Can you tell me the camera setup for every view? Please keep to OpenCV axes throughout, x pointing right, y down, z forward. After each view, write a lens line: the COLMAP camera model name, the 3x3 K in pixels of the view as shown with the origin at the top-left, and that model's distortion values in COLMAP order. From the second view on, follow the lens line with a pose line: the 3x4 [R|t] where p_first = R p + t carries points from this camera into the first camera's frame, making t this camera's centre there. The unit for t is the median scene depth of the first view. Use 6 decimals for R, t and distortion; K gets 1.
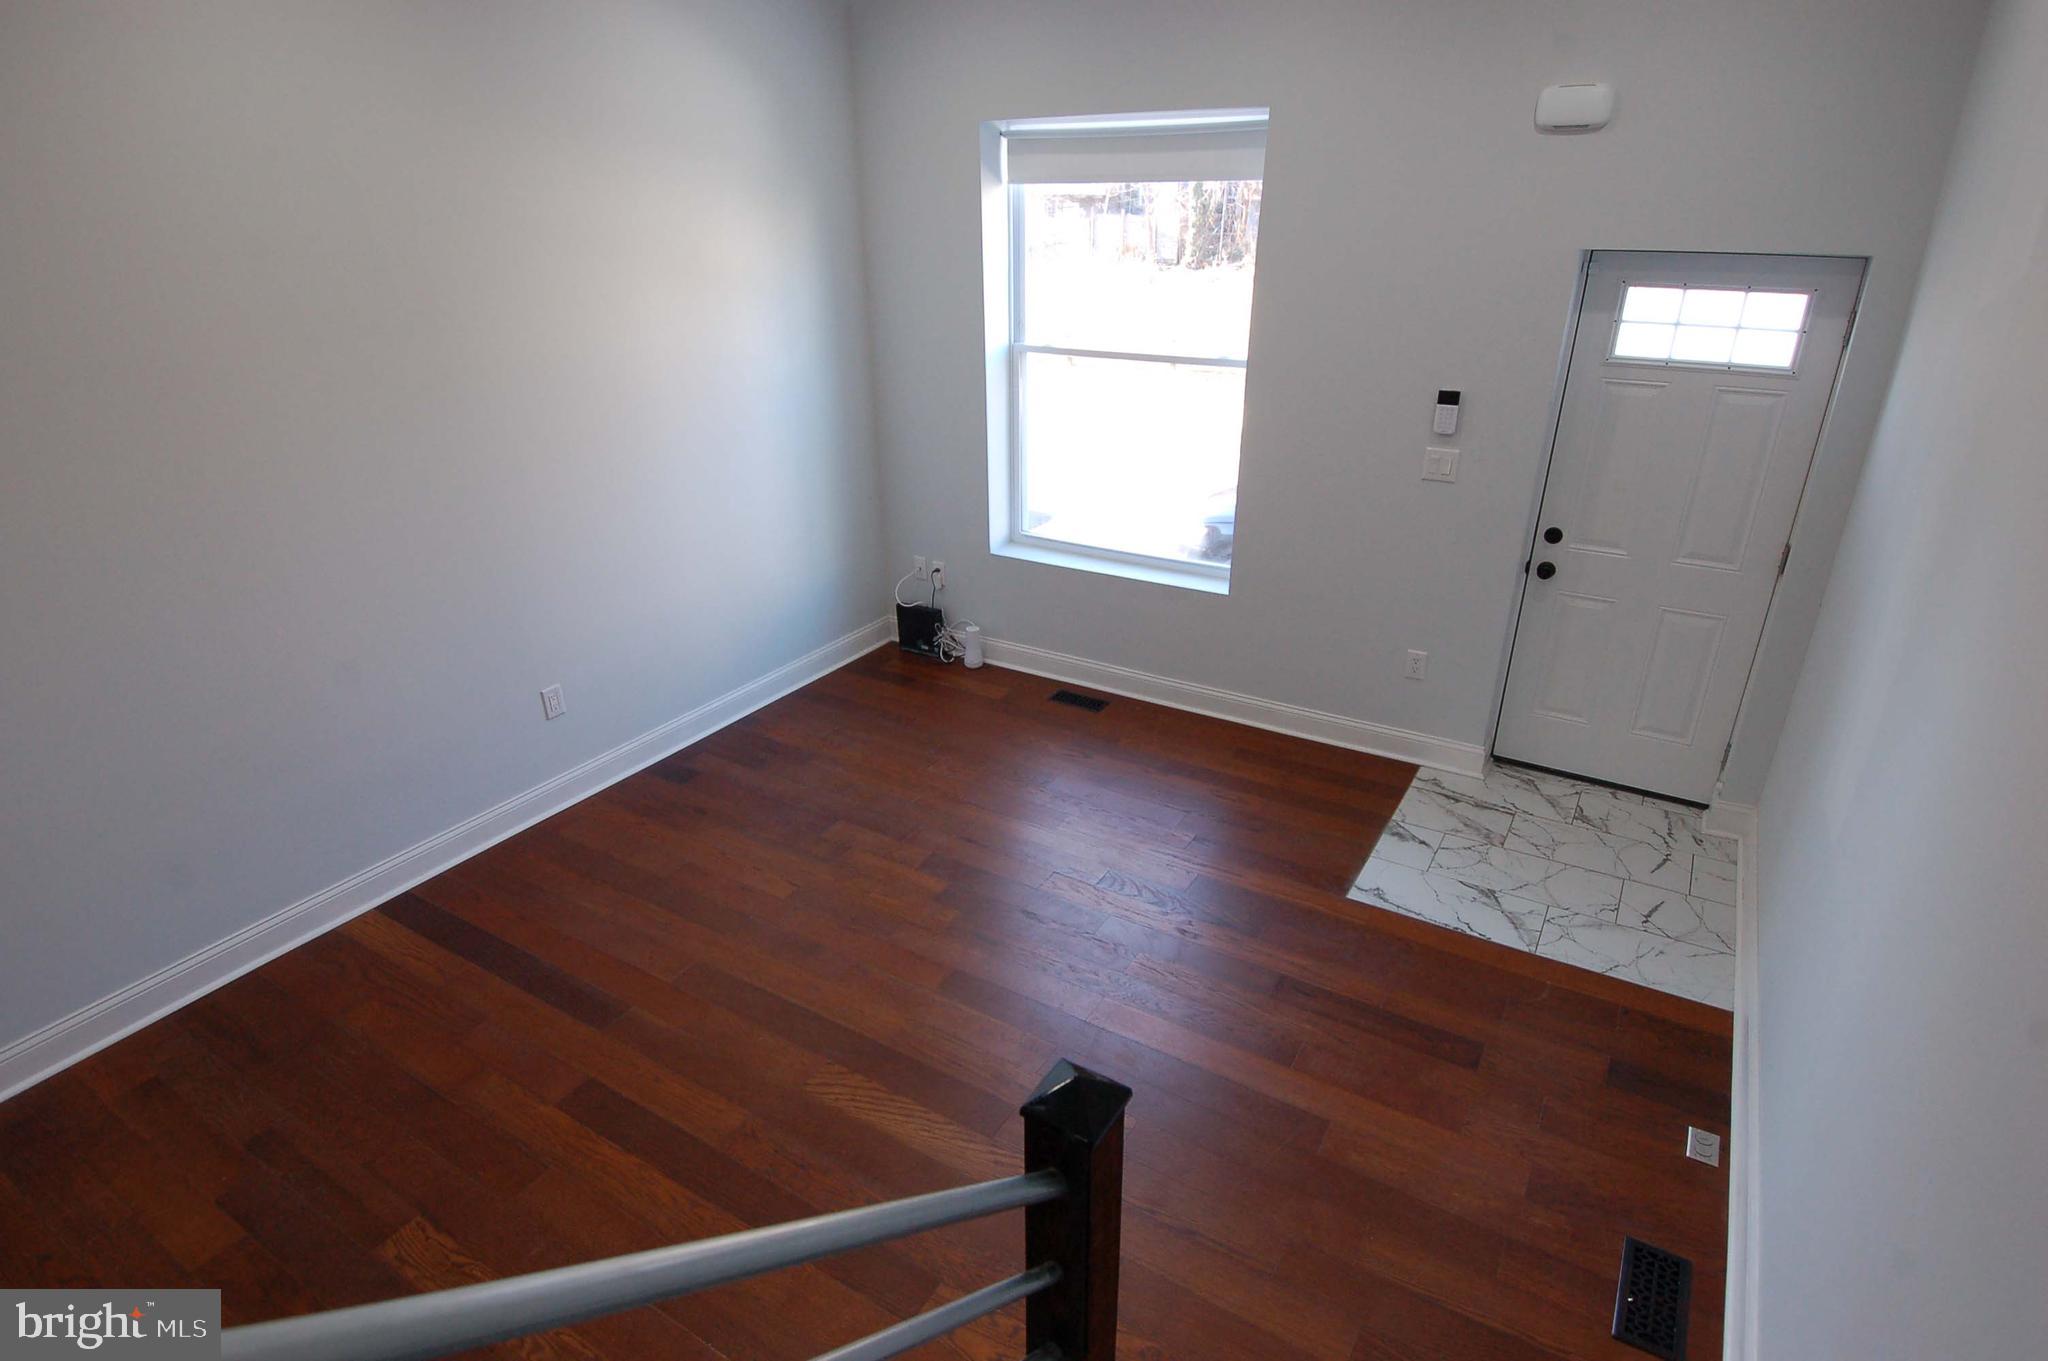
lens RADIAL K [[1086.6, 0, 1021.2], [0, 1086.6, 670.5], [0, 0, 1]] dist [0.021782, -0.017615]
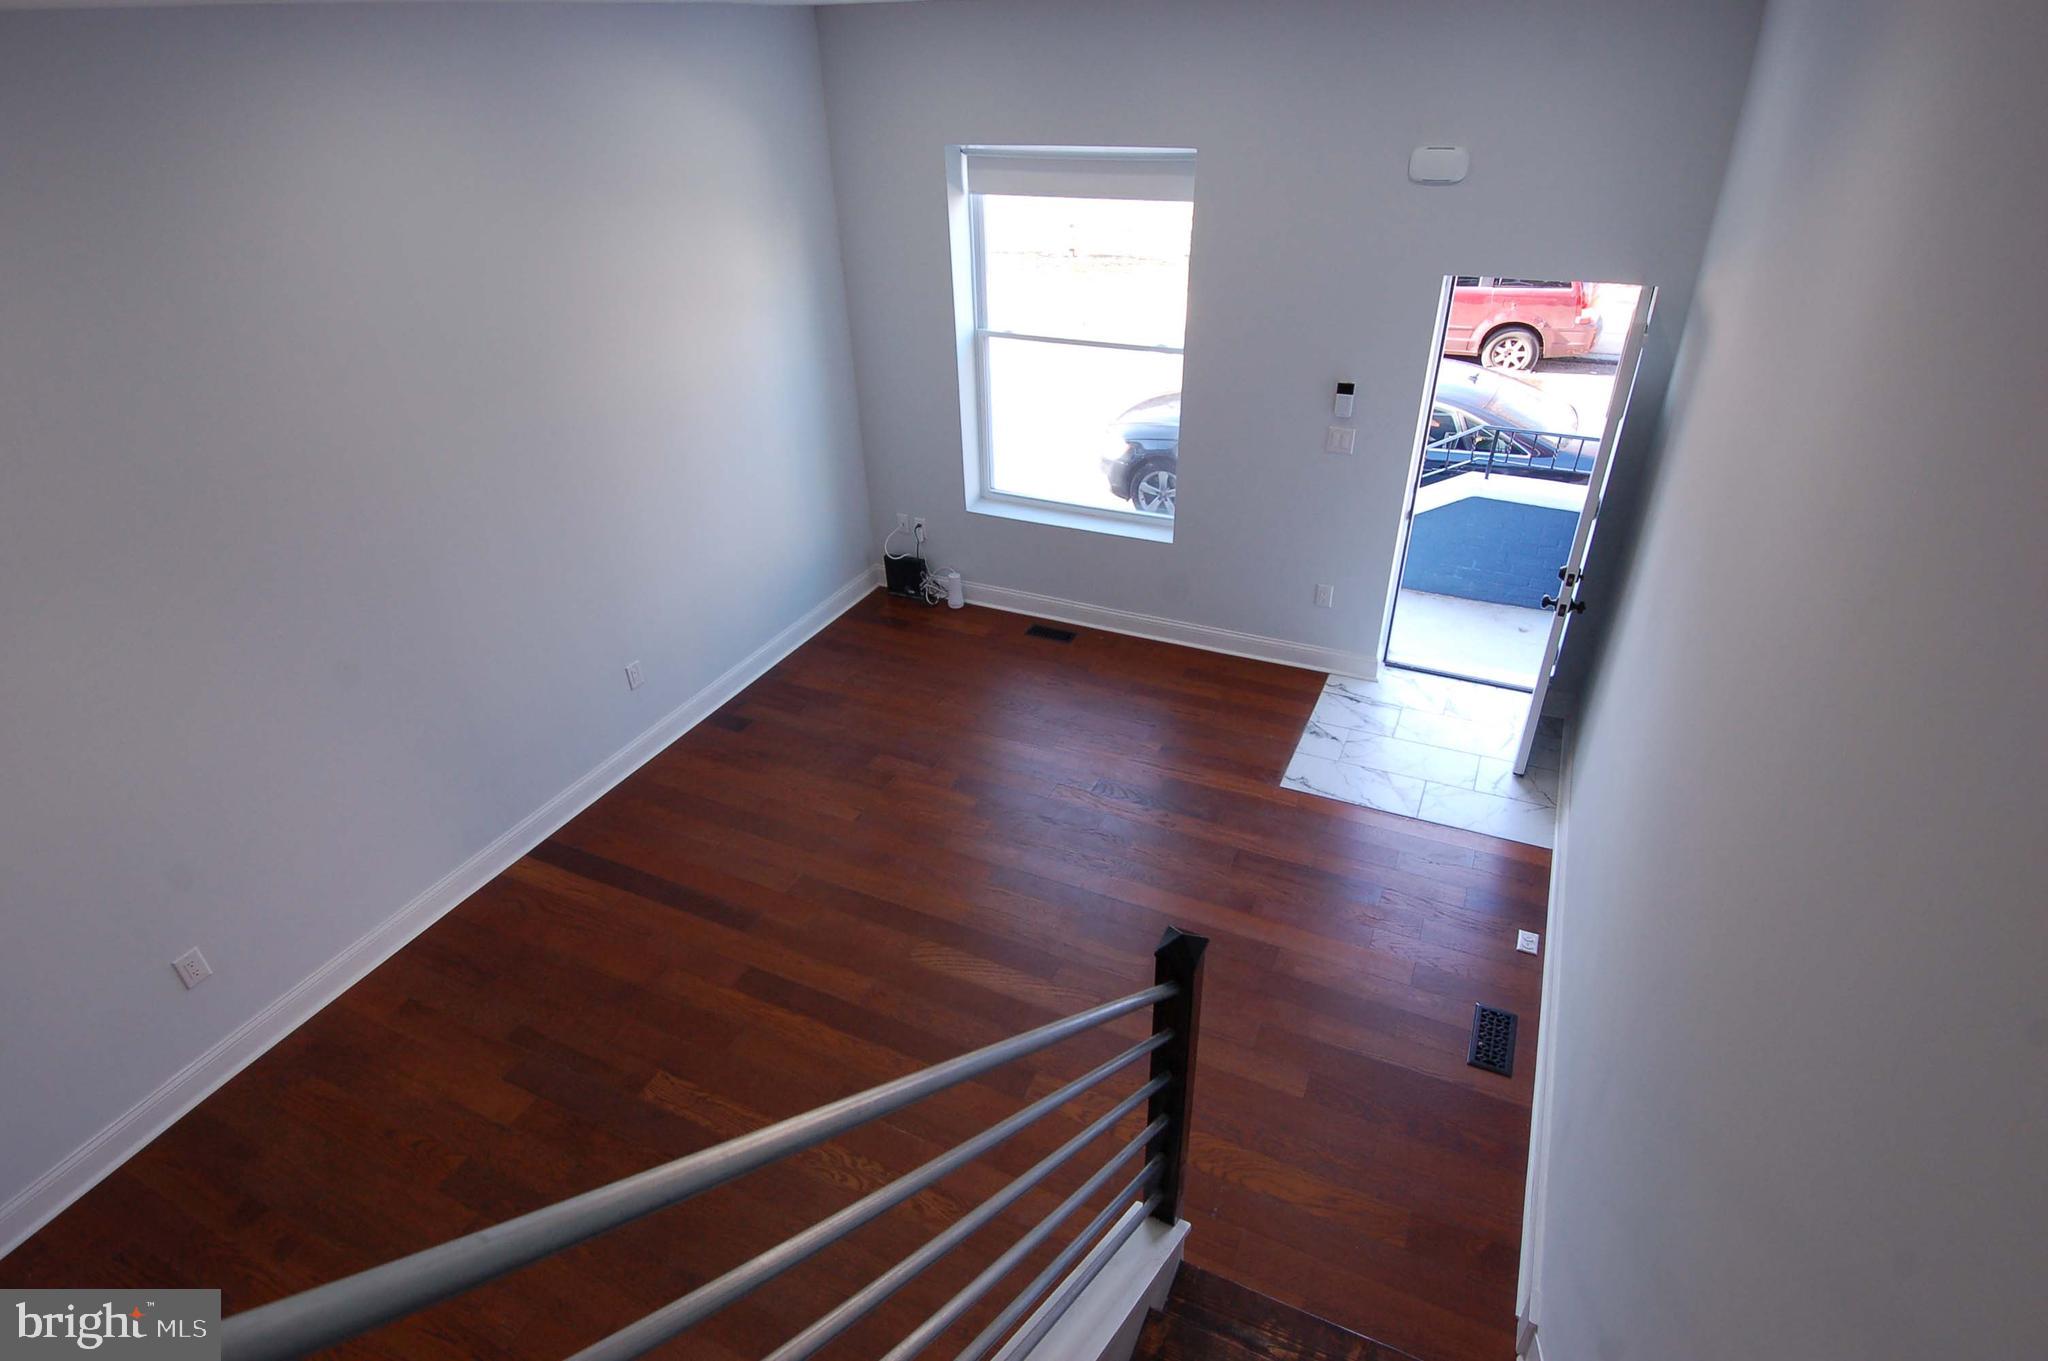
lens RADIAL K [[1086.6, 0, 1018.2], [0, 1086.6, 678.1], [0, 0, 1]] dist [0.021782, -0.017615]
pose [[0.994295, -0.070413, 0.080122, -0.104684], [0.059785, 0.989961, 0.128073, -0.100521], [-0.088336, -0.122552, 0.988523, -0.241125]]
